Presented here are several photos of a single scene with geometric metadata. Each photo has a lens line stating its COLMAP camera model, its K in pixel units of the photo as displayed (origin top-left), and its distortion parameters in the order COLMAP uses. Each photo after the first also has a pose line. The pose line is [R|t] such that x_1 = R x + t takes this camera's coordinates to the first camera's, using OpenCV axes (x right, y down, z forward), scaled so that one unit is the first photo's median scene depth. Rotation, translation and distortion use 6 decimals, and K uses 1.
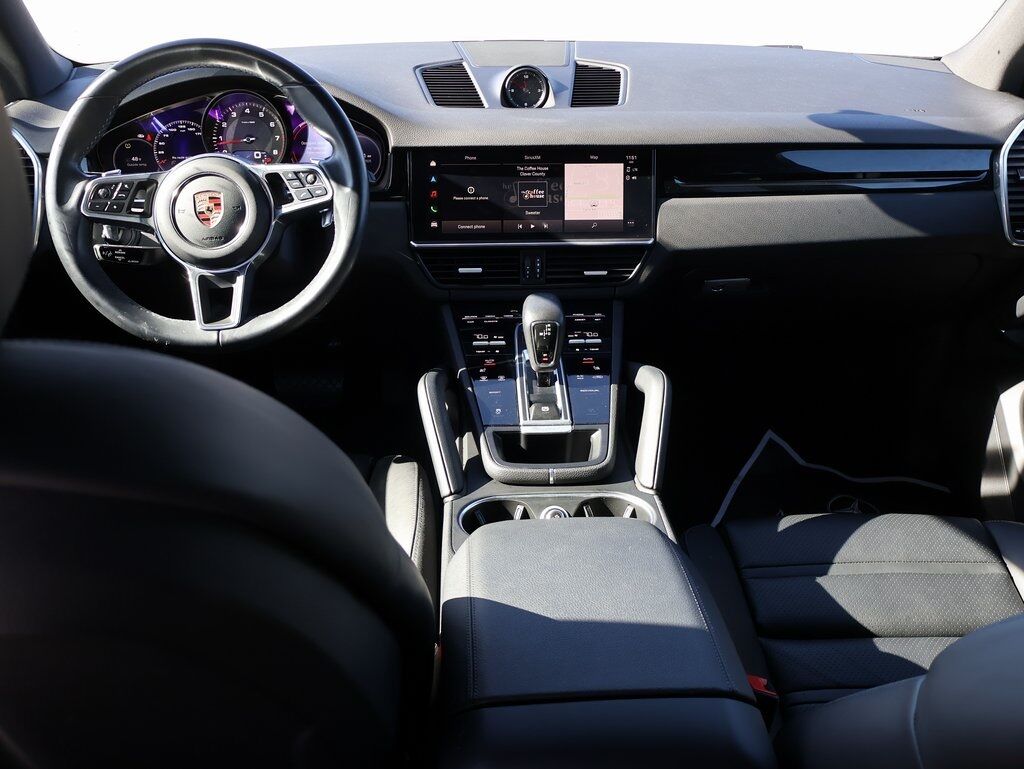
lens RADIAL K [[953.1, 0, 491.3], [0, 953.1, 385.5], [0, 0, 1]] dist [-0.008418, 0.000000]
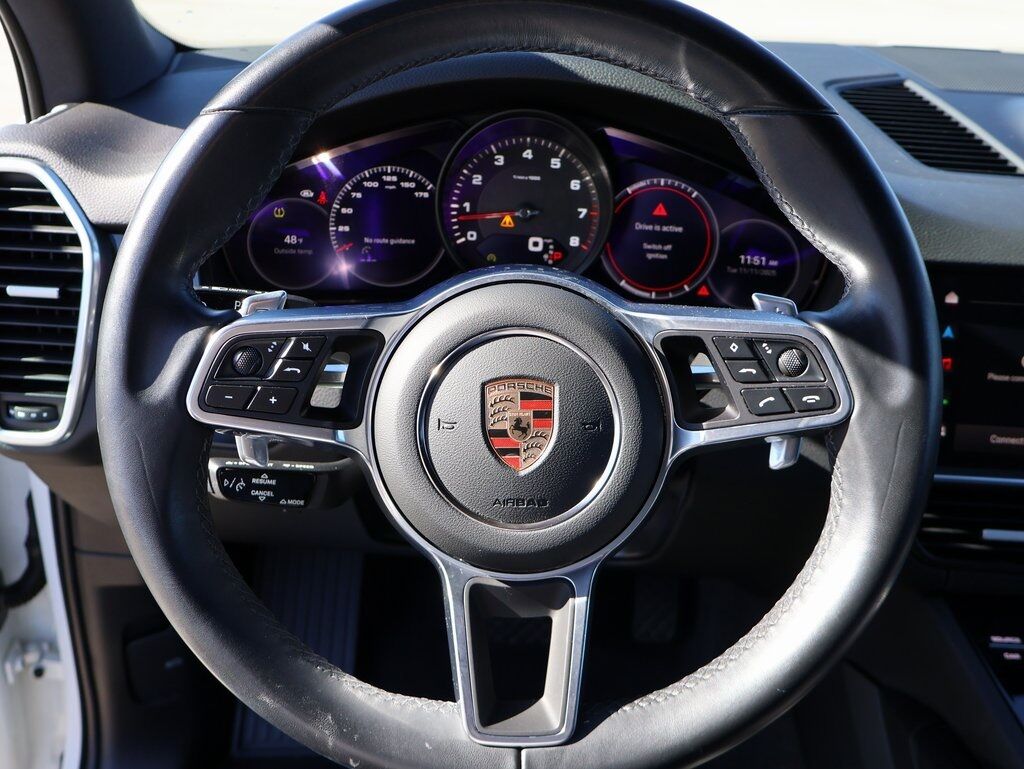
lens RADIAL K [[980.5, 0, 507.6], [0, 980.5, 380.9], [0, 0, 1]] dist [-0.002987, 0.000000]
pose [[0.996466, 0.070327, -0.045940, -0.244841], [-0.072033, 0.996731, -0.036599, -0.160878], [0.043216, 0.039779, 0.998274, 0.526455]]
